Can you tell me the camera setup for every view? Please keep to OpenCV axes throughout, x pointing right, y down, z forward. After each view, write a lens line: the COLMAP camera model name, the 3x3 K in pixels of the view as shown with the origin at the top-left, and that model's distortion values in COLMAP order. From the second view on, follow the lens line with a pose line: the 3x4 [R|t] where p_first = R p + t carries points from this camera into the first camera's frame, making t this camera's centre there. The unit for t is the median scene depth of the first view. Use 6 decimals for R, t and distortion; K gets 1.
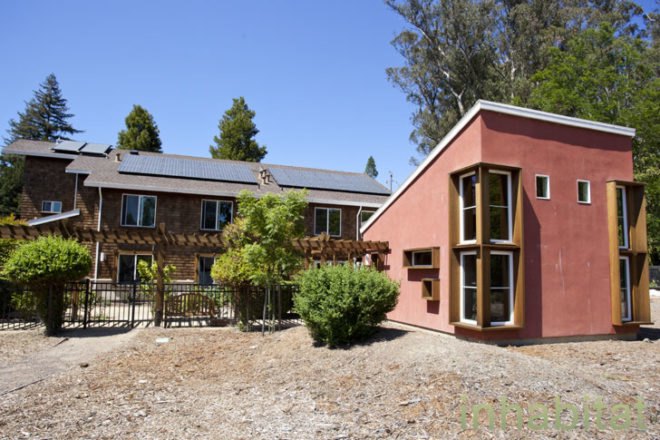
lens RADIAL K [[441.5, 0, 324.0], [0, 441.5, 235.9], [0, 0, 1]] dist [-0.057278, 0.048248]
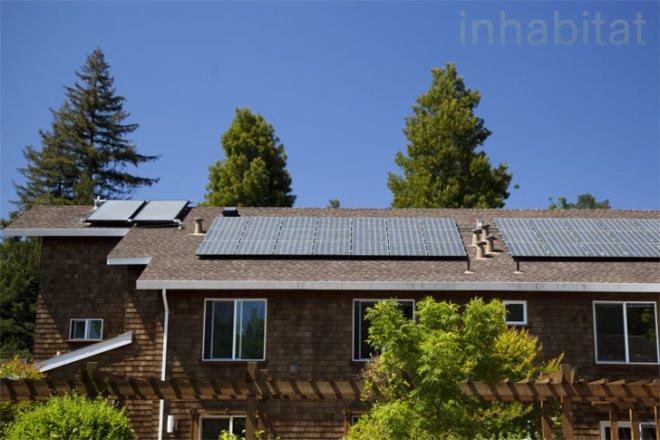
lens RADIAL K [[1037.2, 0, 351.2], [0, 1037.2, 219.1], [0, 0, 1]] dist [0.150344, 0.000000]
pose [[0.945044, -0.083708, -0.316045, 0.114657], [0.042069, 0.989766, -0.136355, -0.014604], [0.324225, 0.115566, 0.938895, -0.134065]]
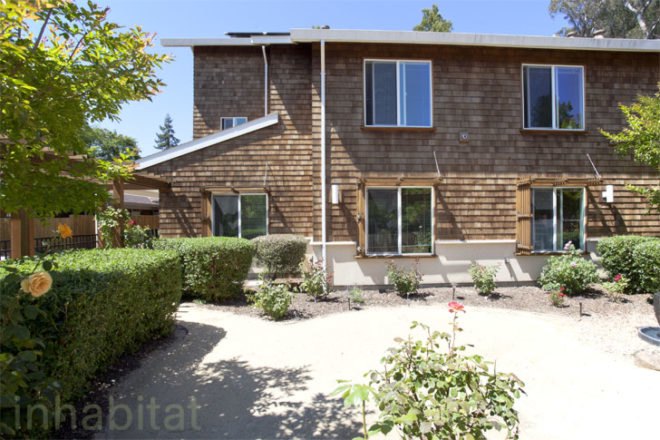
lens RADIAL K [[348.6, 0, 334.5], [0, 348.6, 216.3], [0, 0, 1]] dist [-0.021763, 0.005653]
pose [[0.955832, -0.024444, -0.292896, -0.419804], [0.047438, 0.996300, 0.071662, 0.047030], [0.290060, -0.082391, 0.953455, 0.675736]]
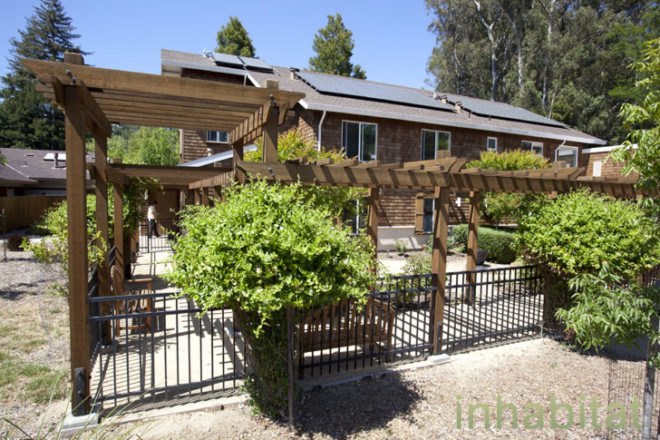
lens RADIAL K [[406.8, 0, 335.9], [0, 406.8, 217.4], [0, 0, 1]] dist [-0.017250, 0.008039]
pose [[0.997430, -0.001082, 0.071641, -0.570350], [-0.008142, 0.991697, 0.128340, -0.016567], [-0.071185, -0.128593, 0.989139, 0.269122]]
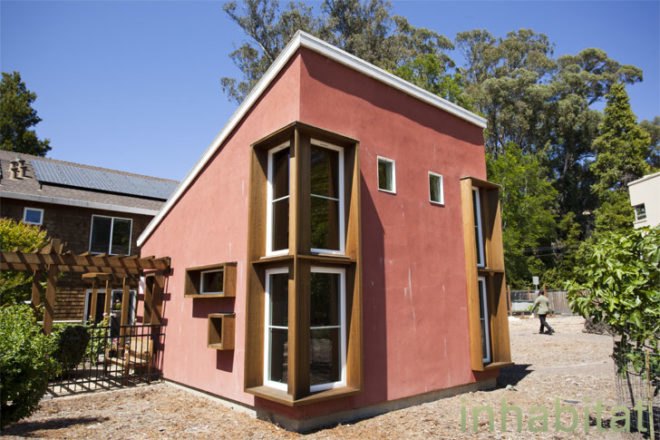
lens RADIAL K [[462.8, 0, 332.8], [0, 462.8, 224.7], [0, 0, 1]] dist [-0.022732, 0.029868]
pose [[0.931001, 0.037920, 0.363041, 0.089849], [-0.007267, 0.996318, -0.085431, 0.016217], [-0.364943, 0.076898, 0.927849, 0.201720]]
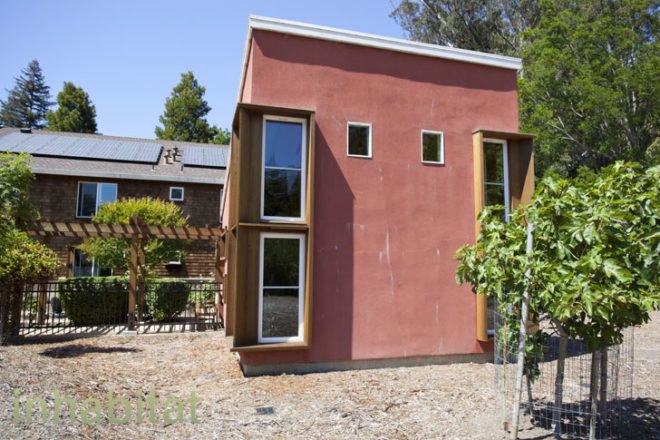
lens RADIAL K [[462.8, 0, 316.9], [0, 462.8, 226.4], [0, 0, 1]] dist [-0.022732, 0.029868]
pose [[0.998555, -0.014080, -0.051859, 0.264561], [0.014039, 0.999901, -0.001168, 0.013377], [0.051870, 0.000438, 0.998654, 0.150575]]
